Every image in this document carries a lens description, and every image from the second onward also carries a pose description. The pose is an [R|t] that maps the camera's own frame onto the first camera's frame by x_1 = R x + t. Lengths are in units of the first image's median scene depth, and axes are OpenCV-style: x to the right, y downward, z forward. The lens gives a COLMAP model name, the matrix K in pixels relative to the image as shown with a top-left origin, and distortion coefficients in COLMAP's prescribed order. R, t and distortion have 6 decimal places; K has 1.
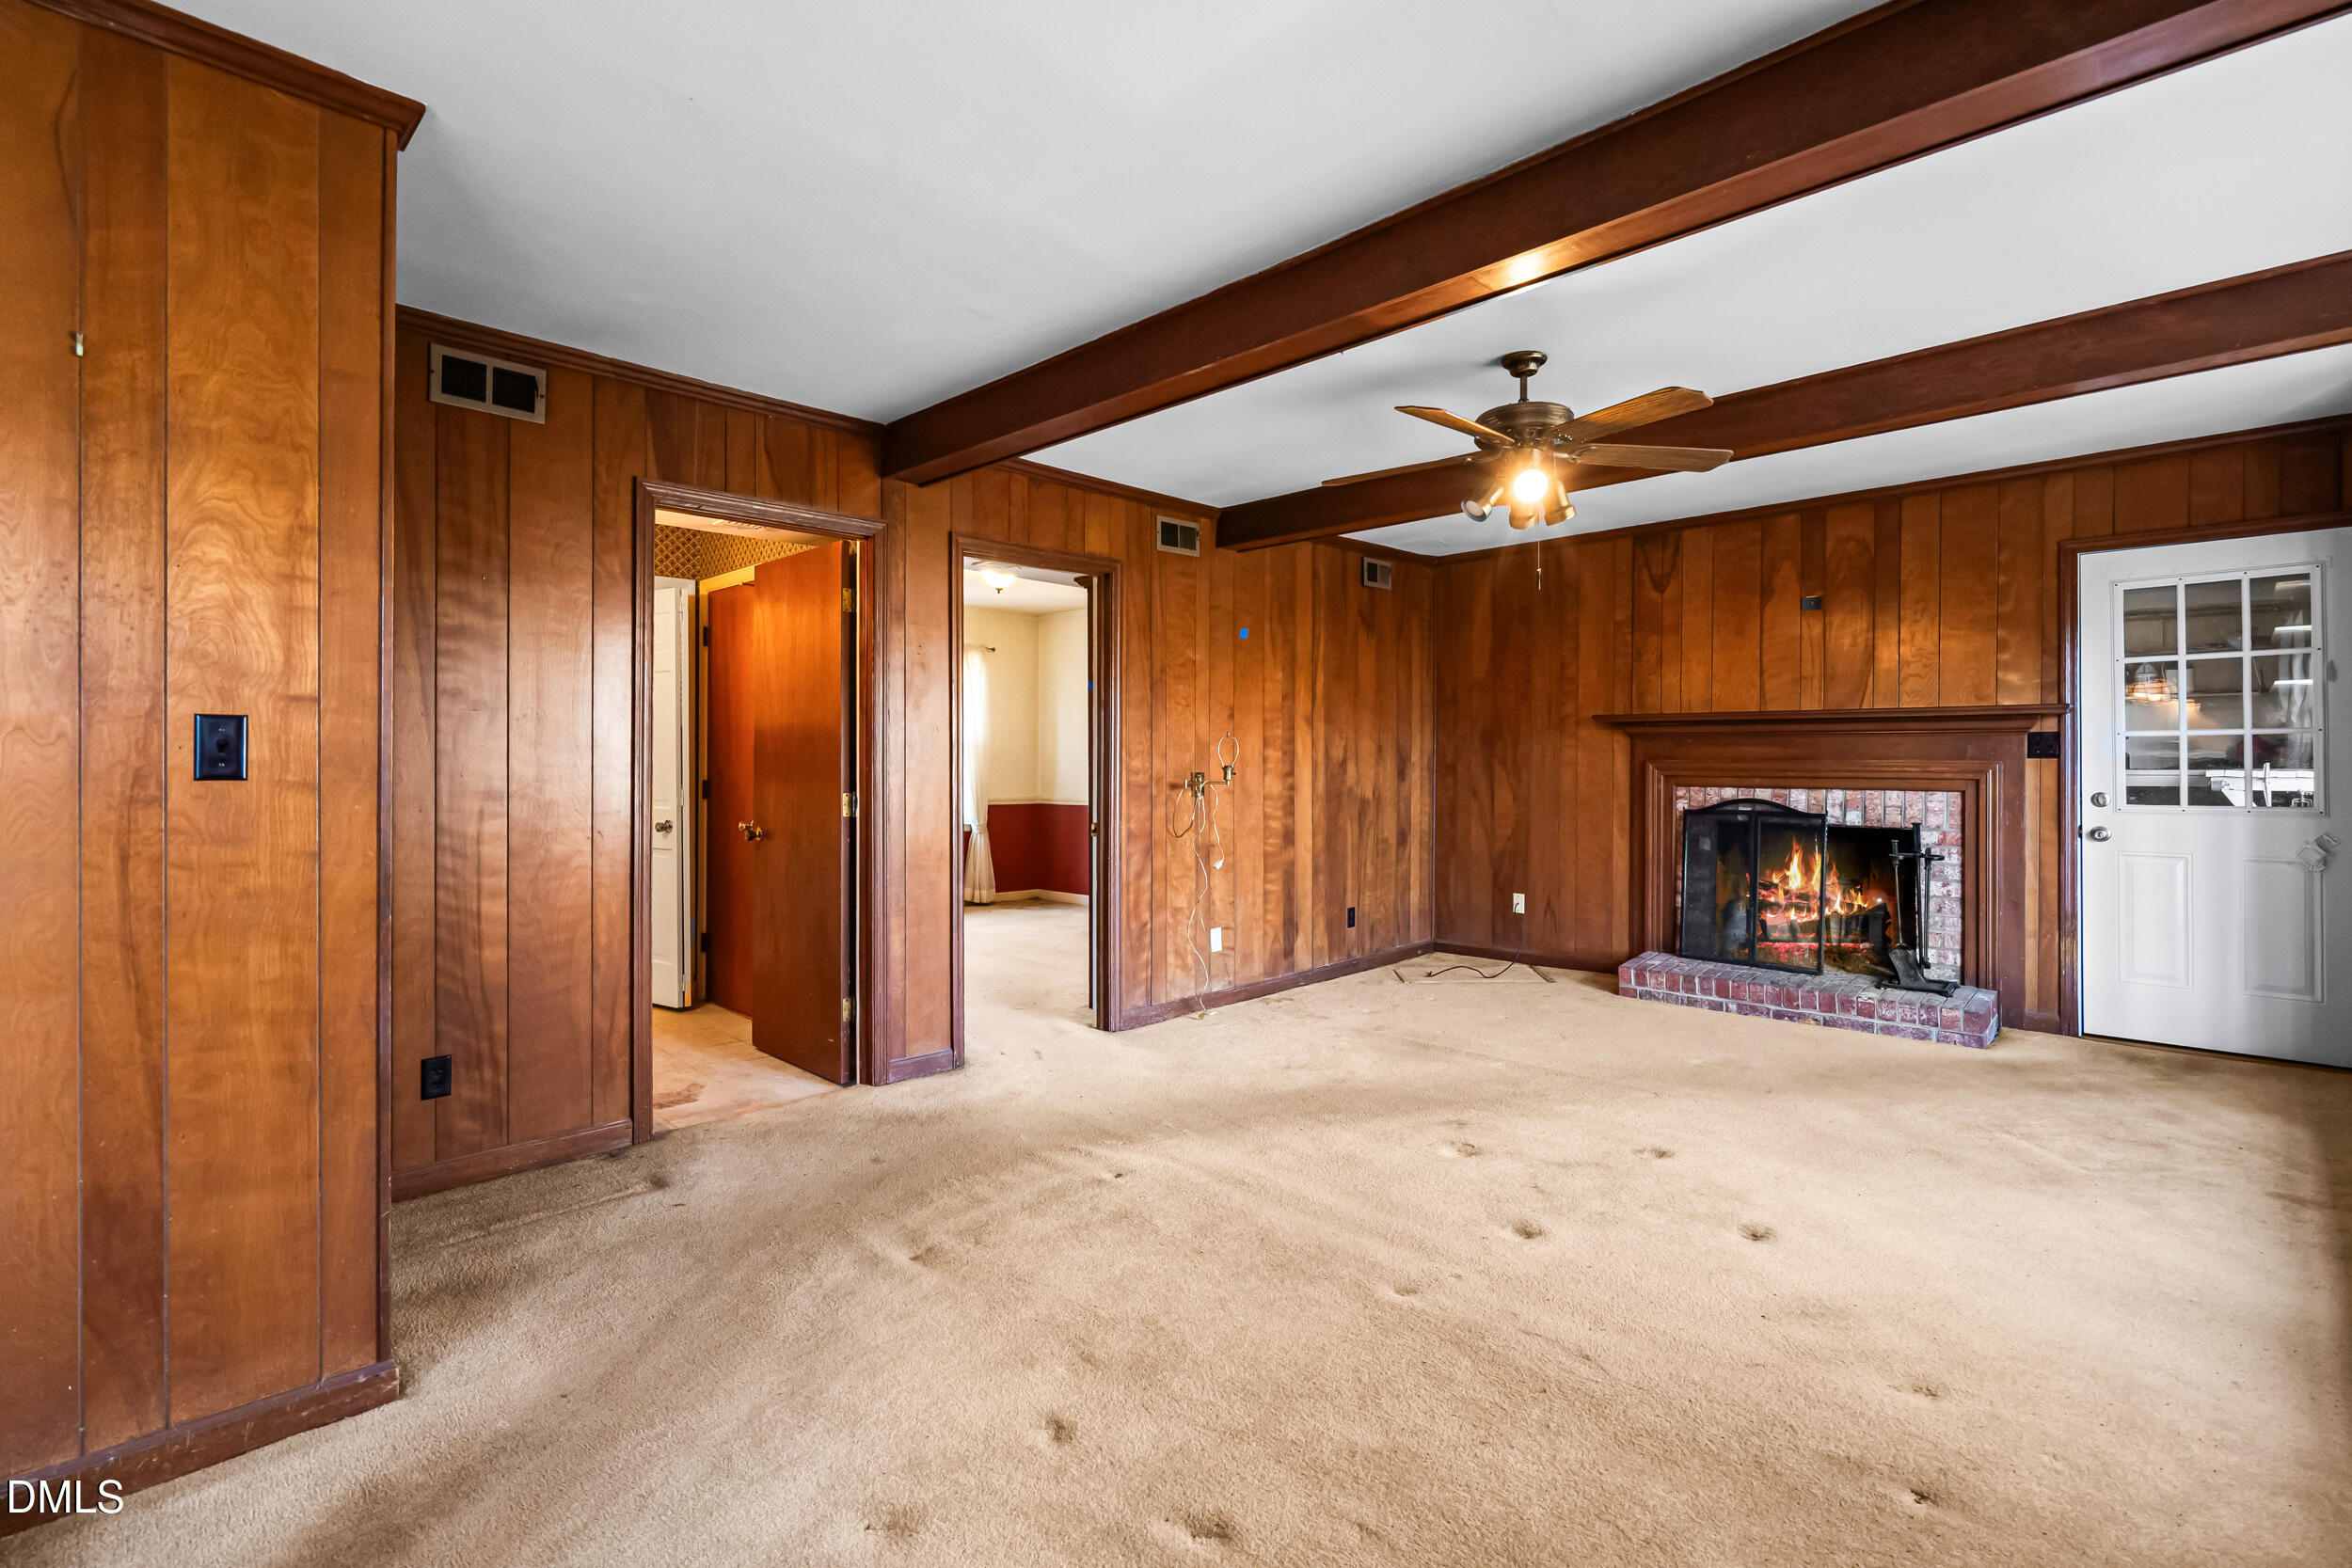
lens RADIAL K [[1086.2, 0, 1165.1], [0, 1086.2, 763.6], [0, 0, 1]] dist [0.002419, 0.000562]
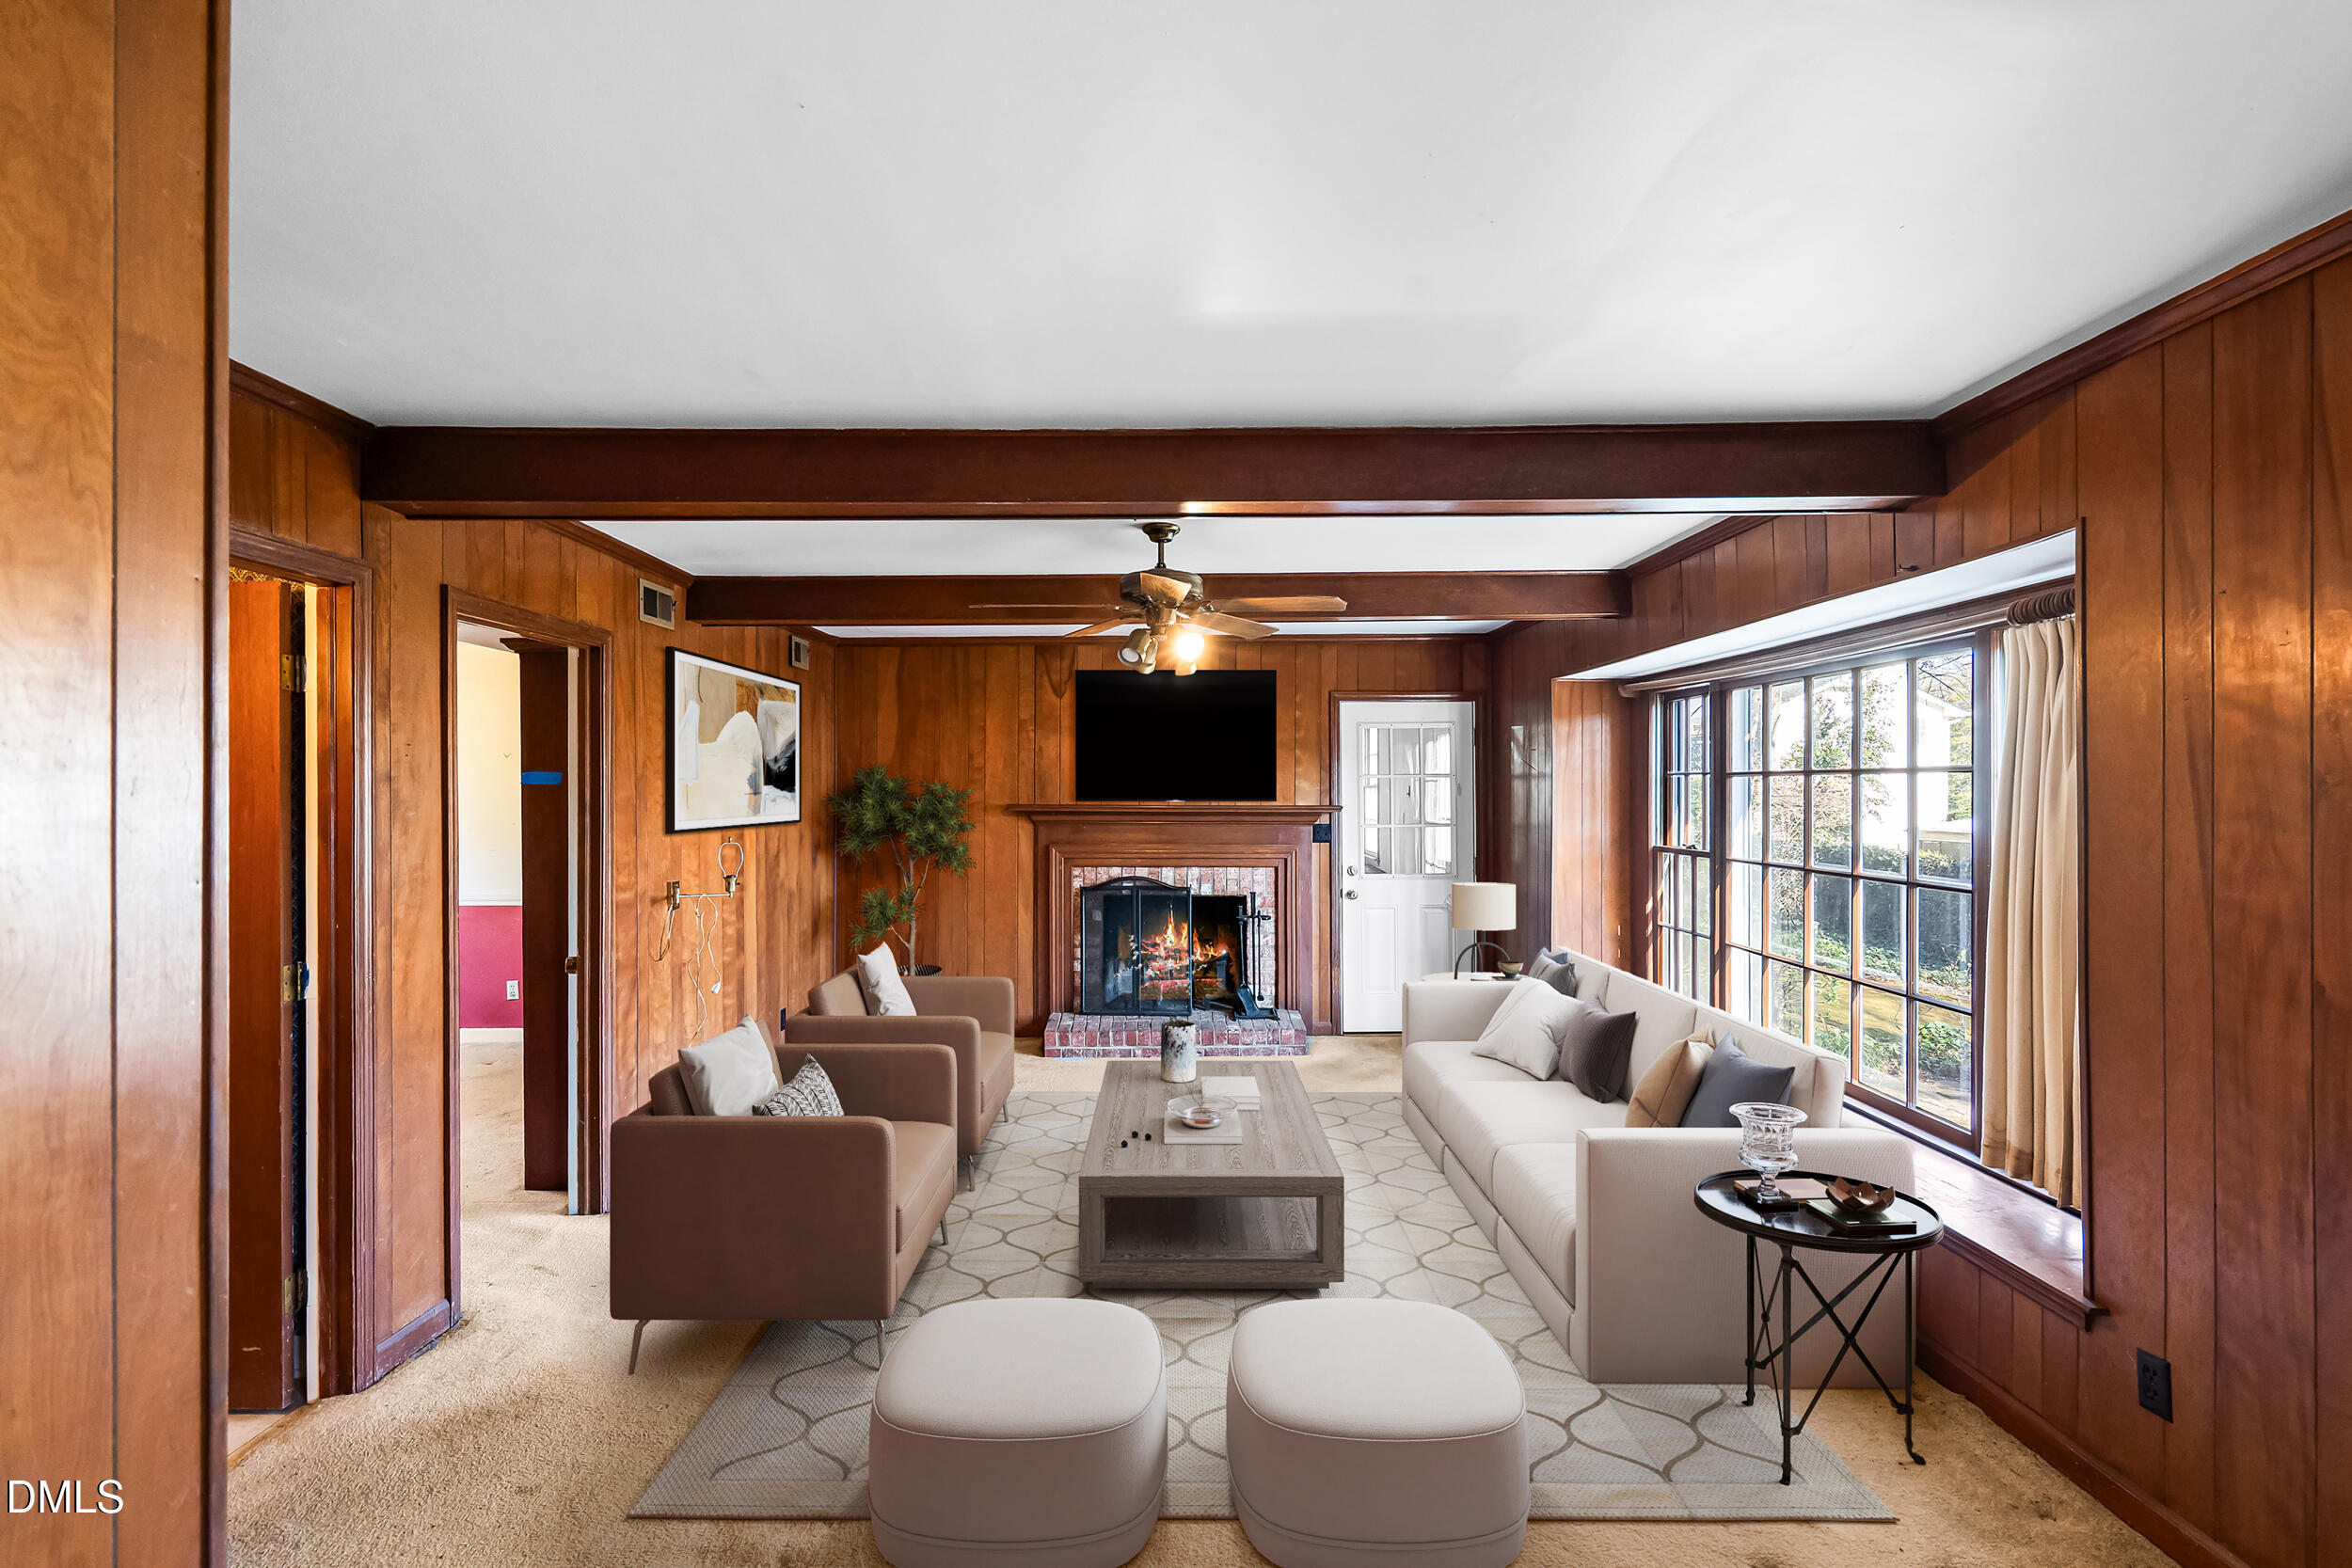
lens RADIAL K [[1086.2, 0, 1162.3], [0, 1086.2, 796.6], [0, 0, 1]] dist [0.002419, 0.000562]
pose [[0.710264, -0.001493, 0.703933, -0.313424], [0.002253, 0.999997, -0.000153, -0.060738], [-0.703931, 0.001695, 0.710266, 0.128542]]
